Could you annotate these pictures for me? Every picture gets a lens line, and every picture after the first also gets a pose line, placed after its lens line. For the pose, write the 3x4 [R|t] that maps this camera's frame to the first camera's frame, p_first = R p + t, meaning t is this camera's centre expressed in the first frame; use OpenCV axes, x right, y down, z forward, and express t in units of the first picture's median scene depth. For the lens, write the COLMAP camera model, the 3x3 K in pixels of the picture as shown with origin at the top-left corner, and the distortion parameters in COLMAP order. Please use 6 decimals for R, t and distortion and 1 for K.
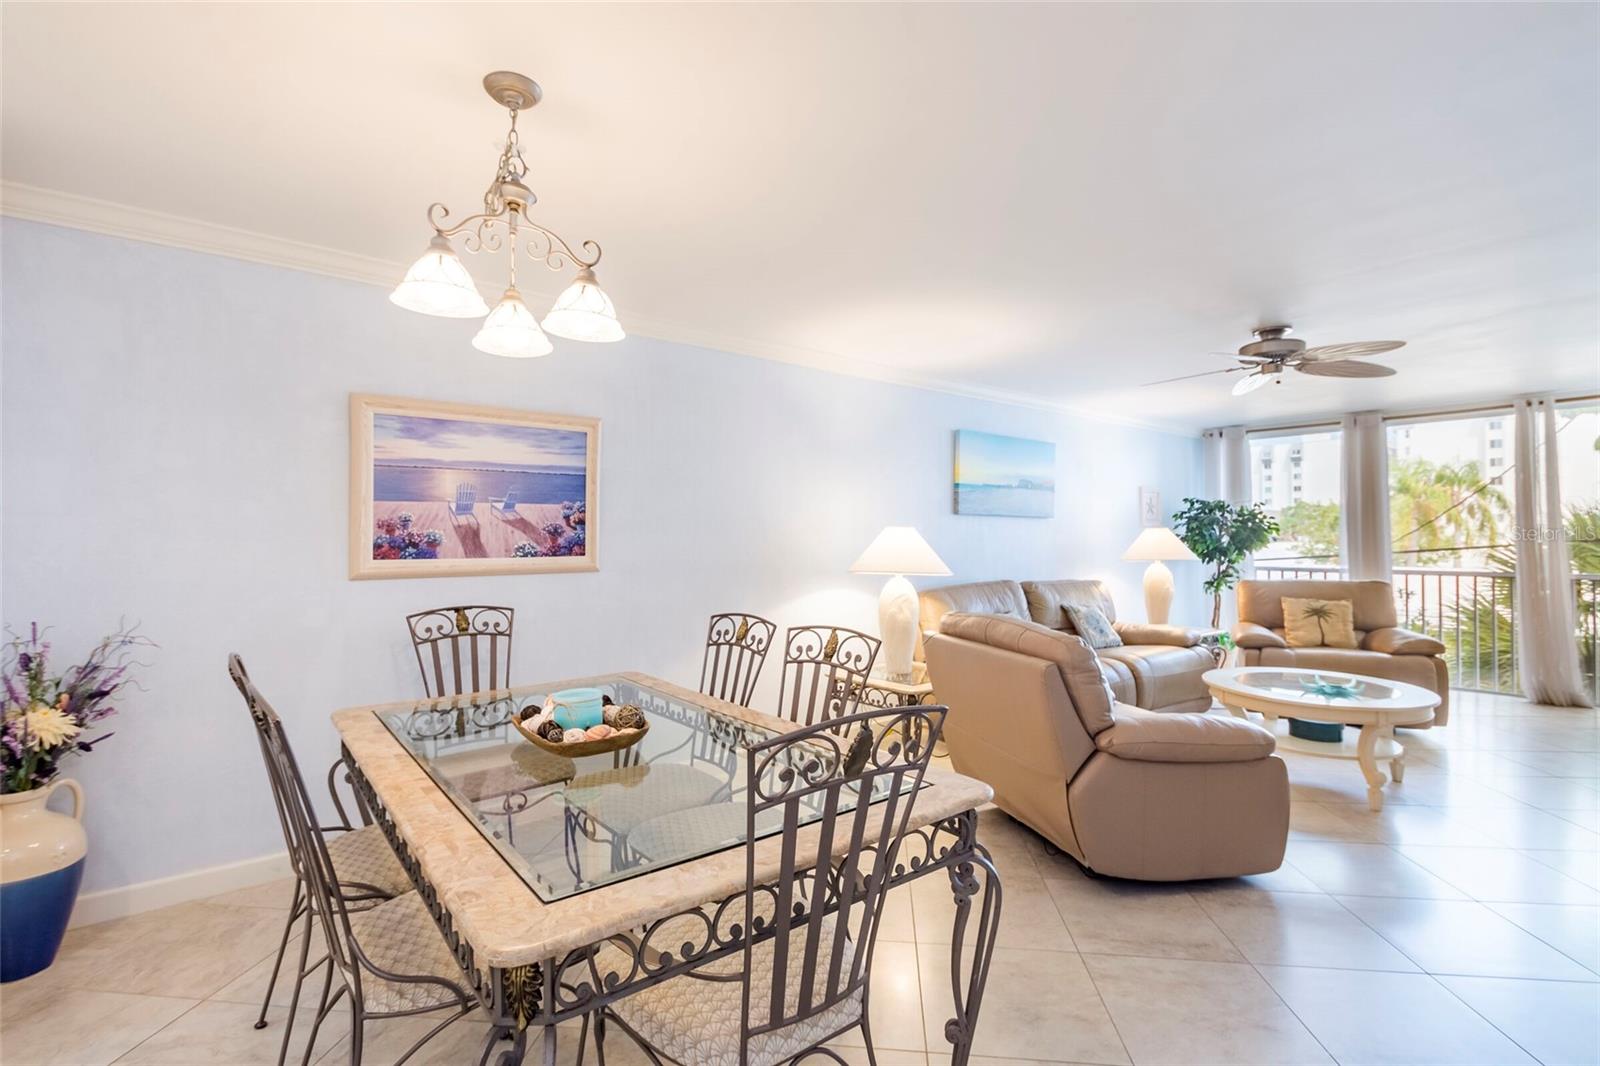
lens RADIAL K [[725.3, 0, 800.0], [0, 725.3, 533.0], [0, 0, 1]] dist [0.021086, -0.012961]
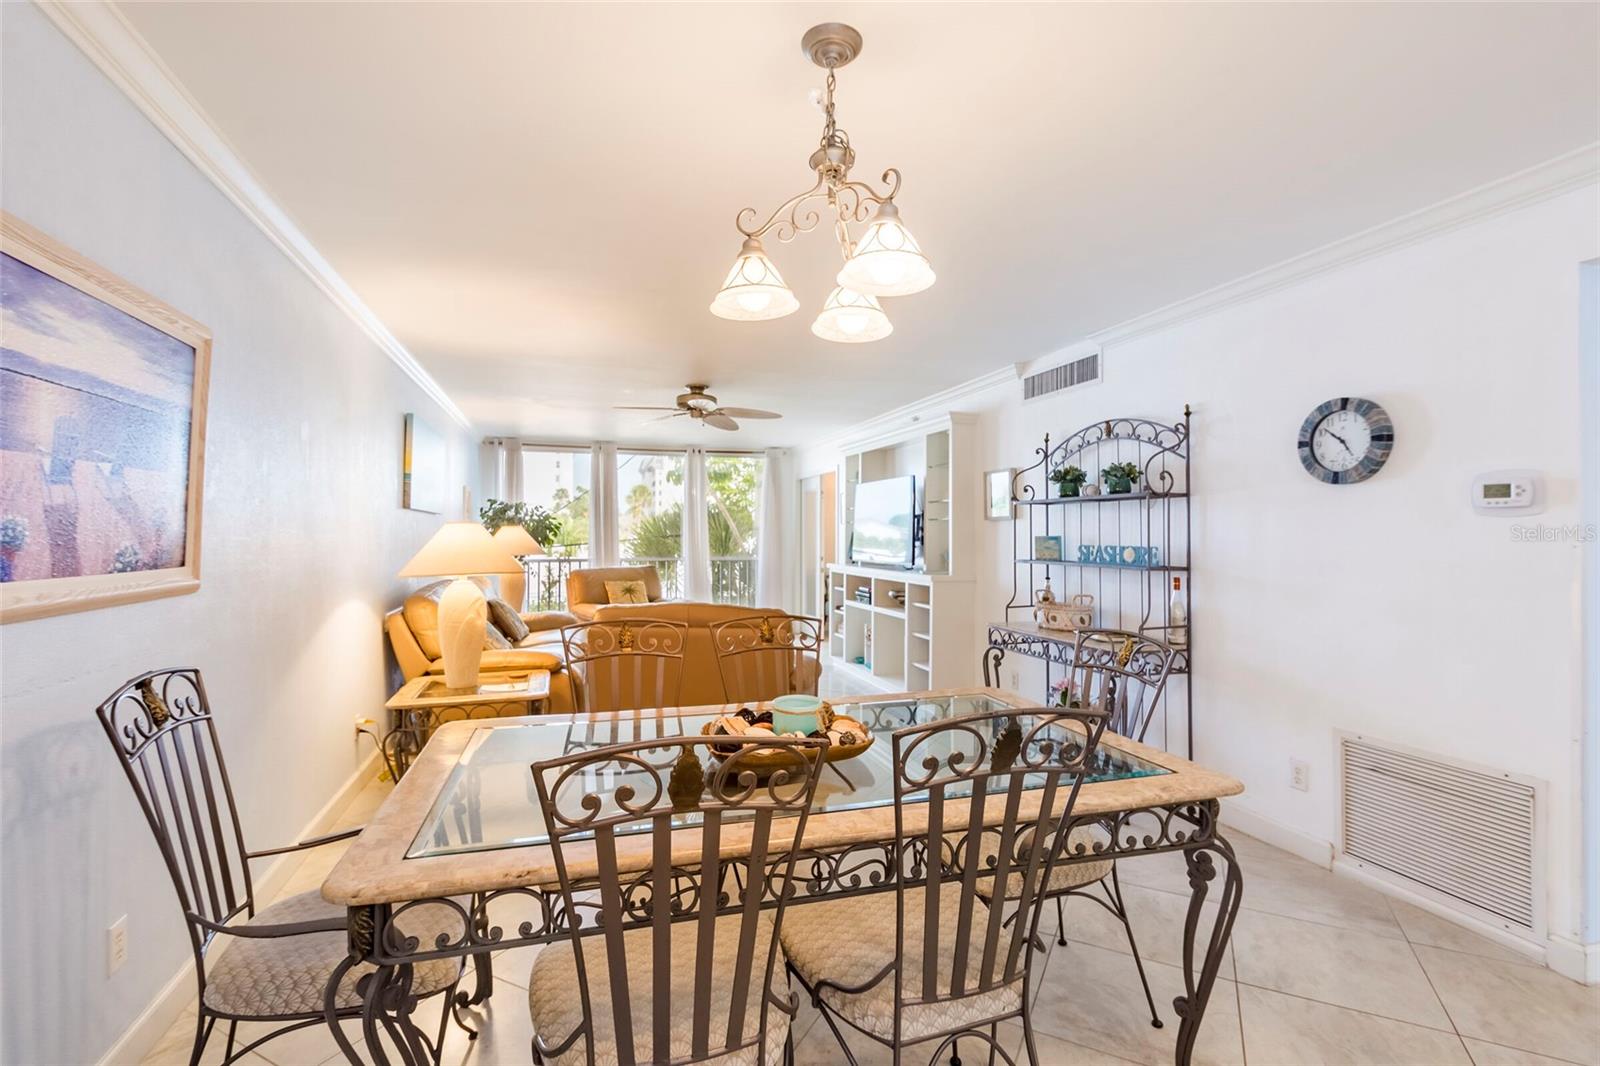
lens RADIAL K [[715.0, 0, 798.3], [0, 715.0, 532.7], [0, 0, 1]] dist [0.011297, -0.000657]
pose [[0.365434, 0.003318, 0.930831, -0.388107], [-0.005416, 0.999984, -0.001438, 0.001974], [-0.930821, -0.004516, 0.365446, 0.220650]]
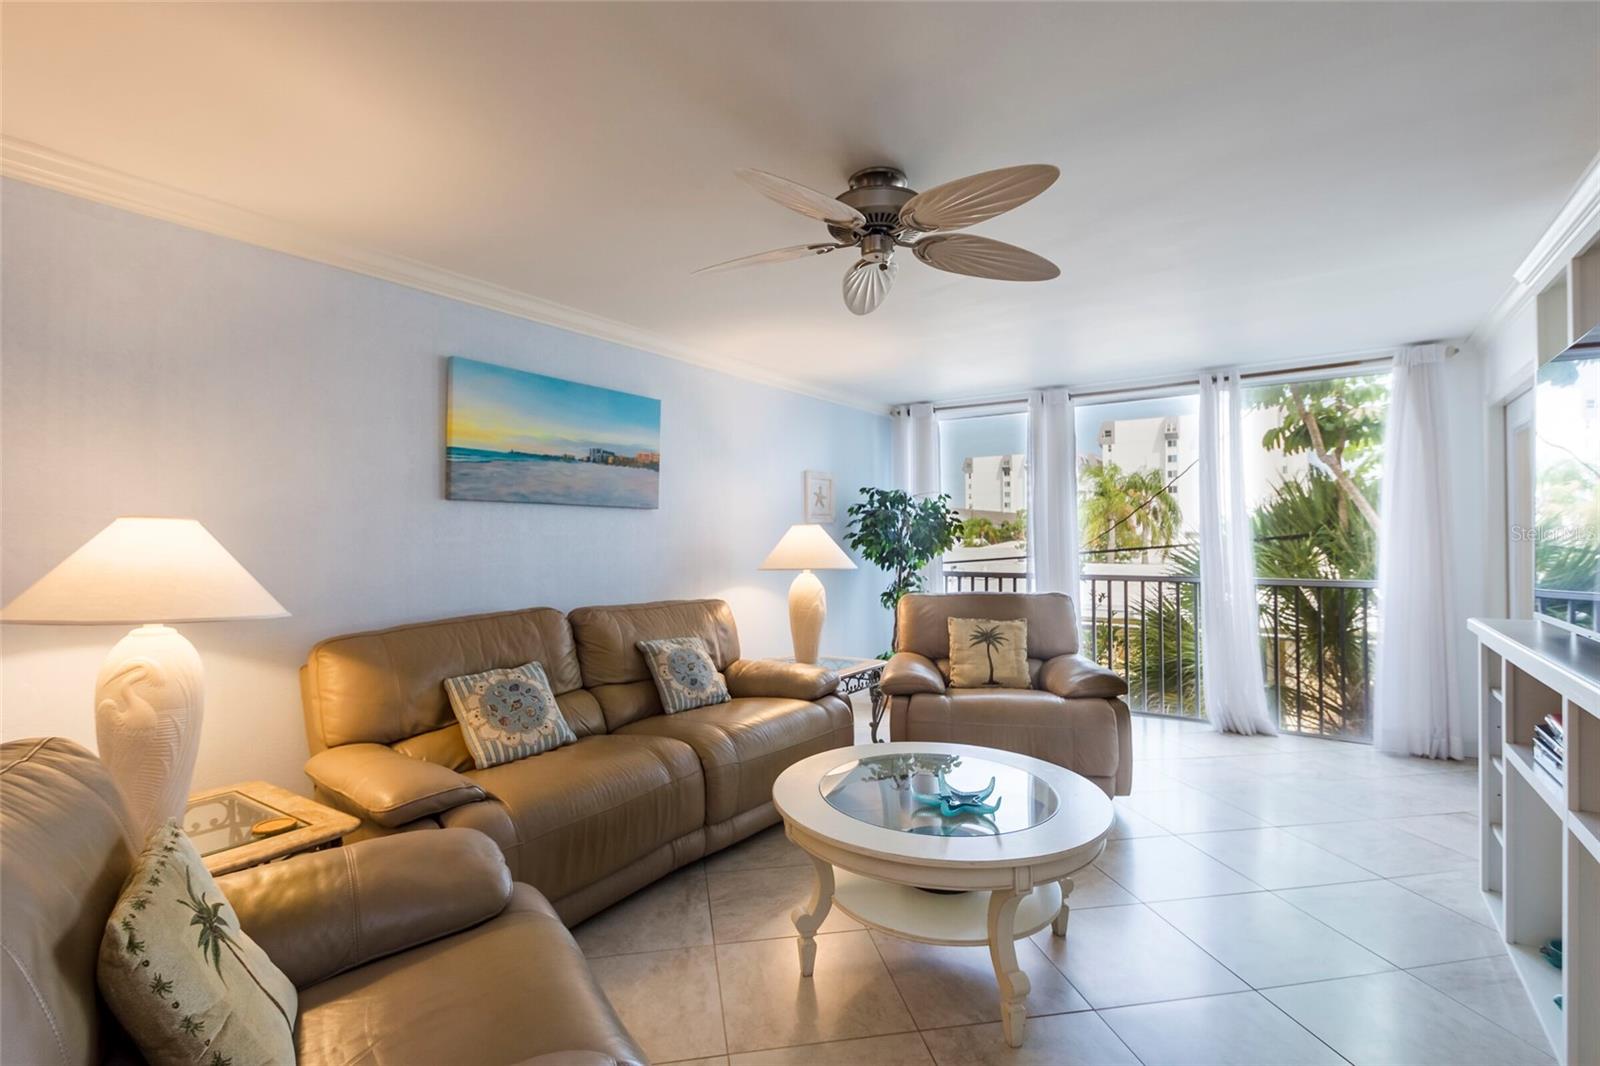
lens RADIAL K [[725.3, 0, 800.0], [0, 725.3, 533.0], [0, 0, 1]] dist [0.021086, -0.012961]
pose [[0.958535, -0.001693, 0.284971, 0.304535], [0.001931, 0.999998, -0.000553, 0.002256], [-0.284969, 0.001080, 0.958536, 0.333493]]
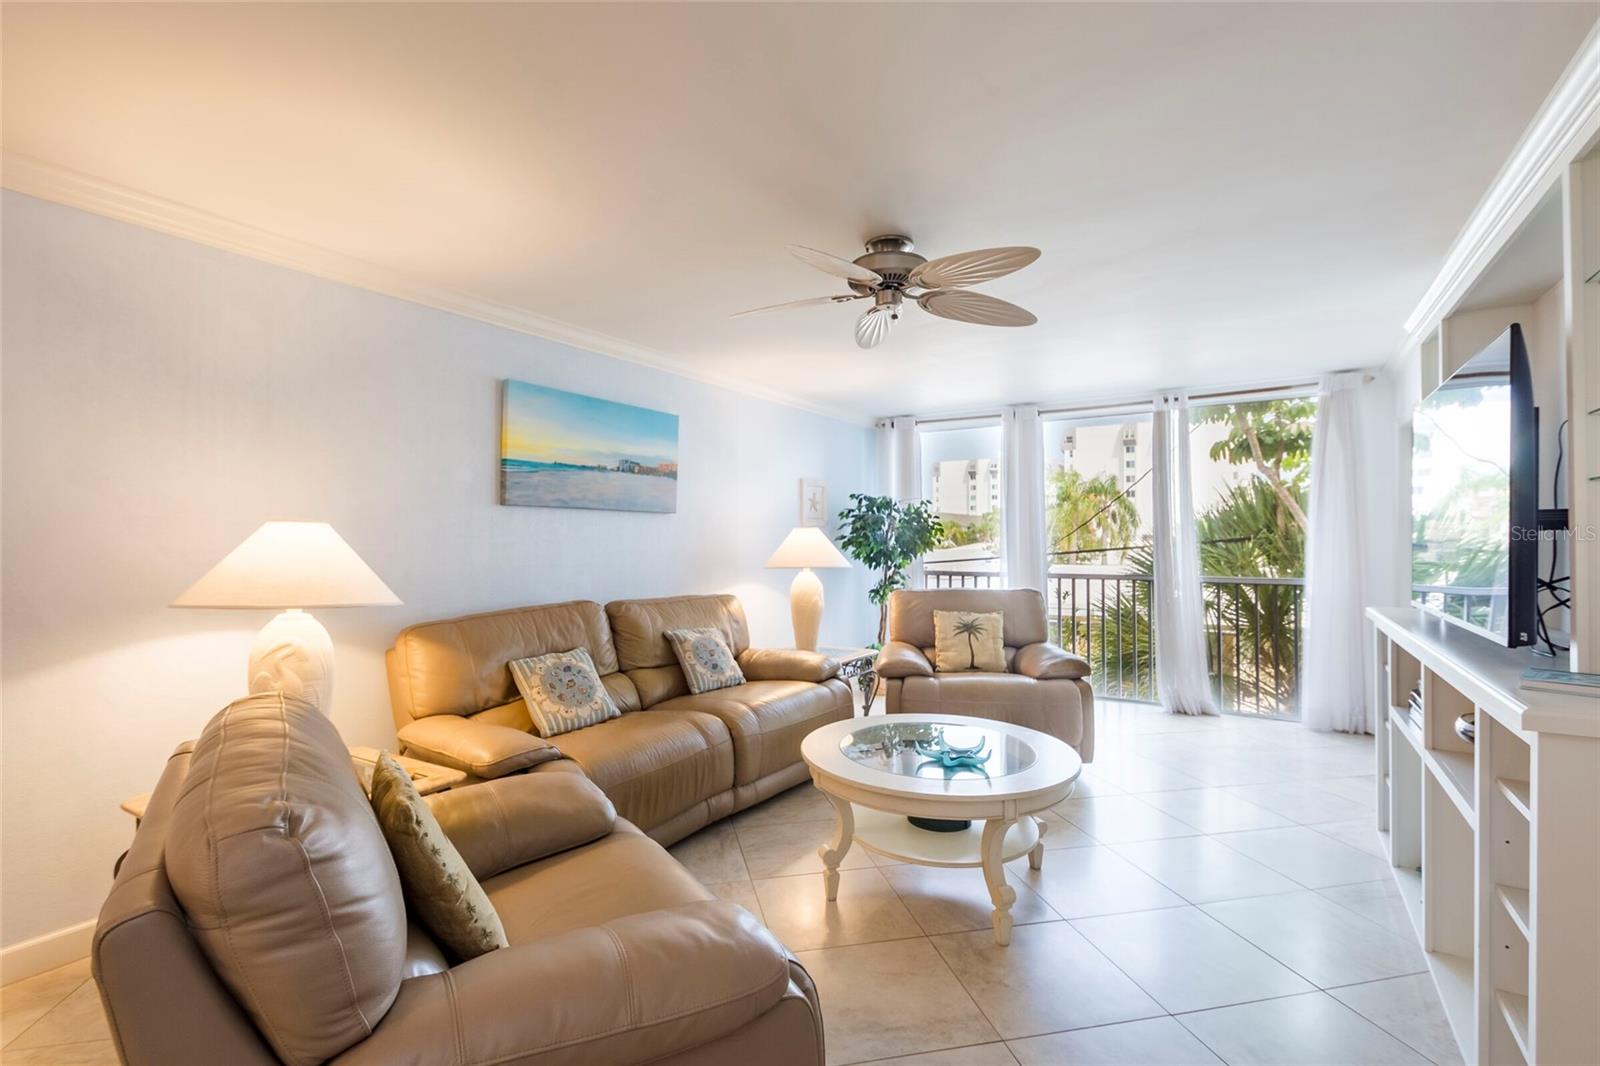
lens RADIAL K [[715.0, 0, 798.3], [0, 715.0, 532.7], [0, 0, 1]] dist [0.011297, -0.000657]
pose [[0.946808, 0.002107, 0.321791, 0.247640], [-0.001172, 0.999995, -0.003100, 0.001415], [-0.321796, 0.002558, 0.946806, 0.271539]]
